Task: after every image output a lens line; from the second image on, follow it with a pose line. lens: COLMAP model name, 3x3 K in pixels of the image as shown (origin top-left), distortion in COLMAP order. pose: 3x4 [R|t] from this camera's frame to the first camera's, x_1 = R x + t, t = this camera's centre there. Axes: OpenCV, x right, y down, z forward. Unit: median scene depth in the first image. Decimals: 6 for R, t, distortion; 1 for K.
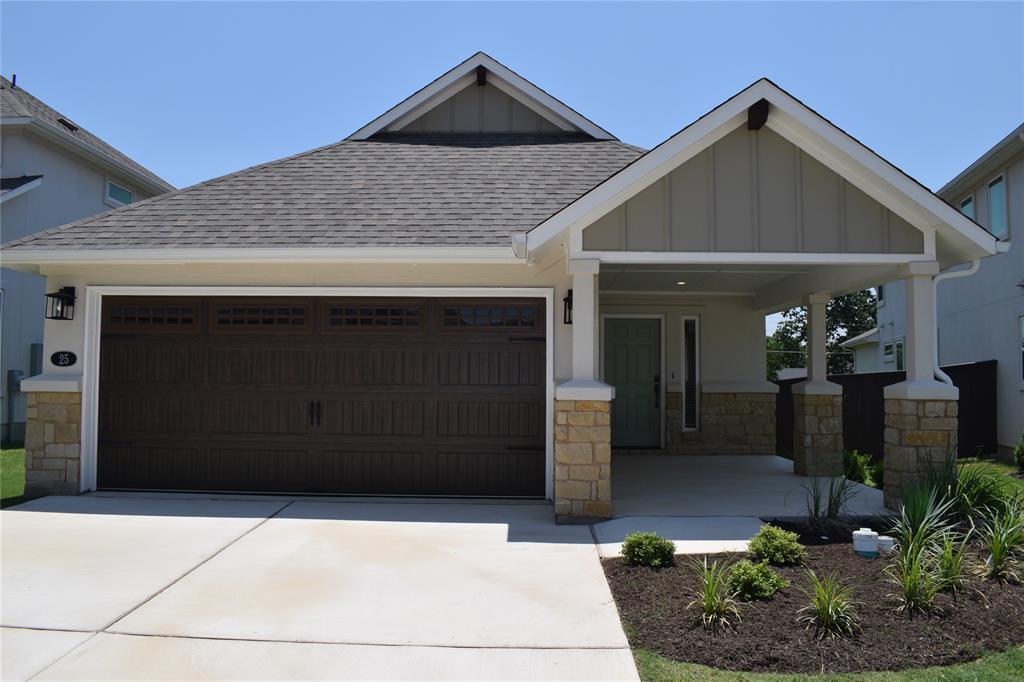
lens RADIAL K [[805.7, 0, 514.9], [0, 805.7, 349.3], [0, 0, 1]] dist [-0.074765, -0.020276]
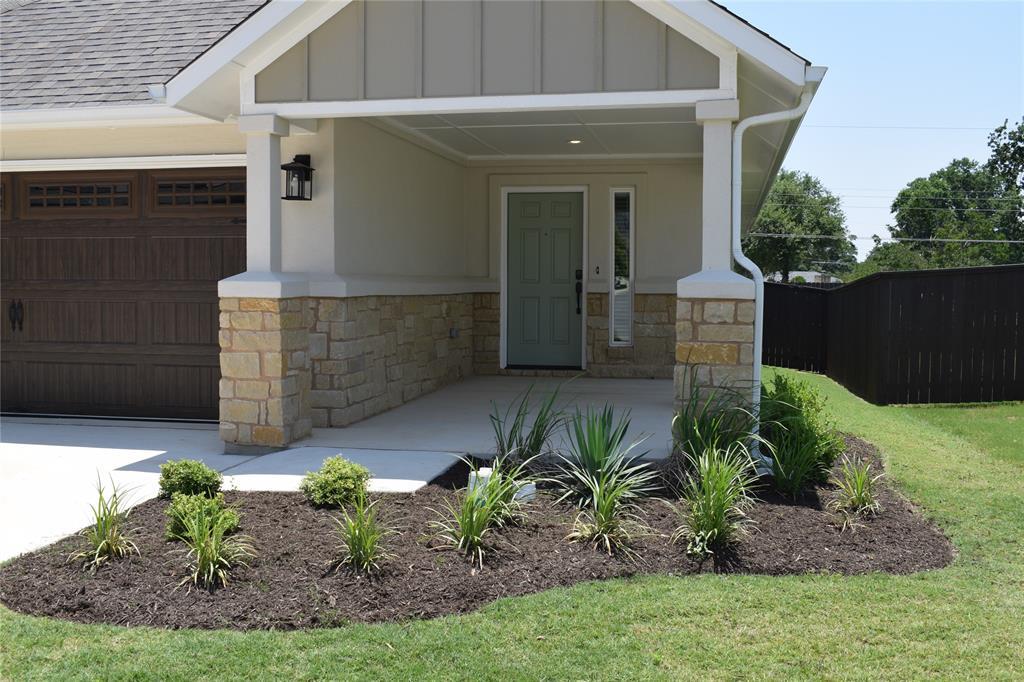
lens RADIAL K [[1100.2, 0, 511.1], [0, 1100.2, 347.1], [0, 0, 1]] dist [-0.063869, 0.000000]
pose [[0.983562, 0.009092, -0.180342, 0.453402], [0.008192, 0.995457, 0.094862, 0.010657], [0.180385, -0.094780, 0.979019, 0.000558]]
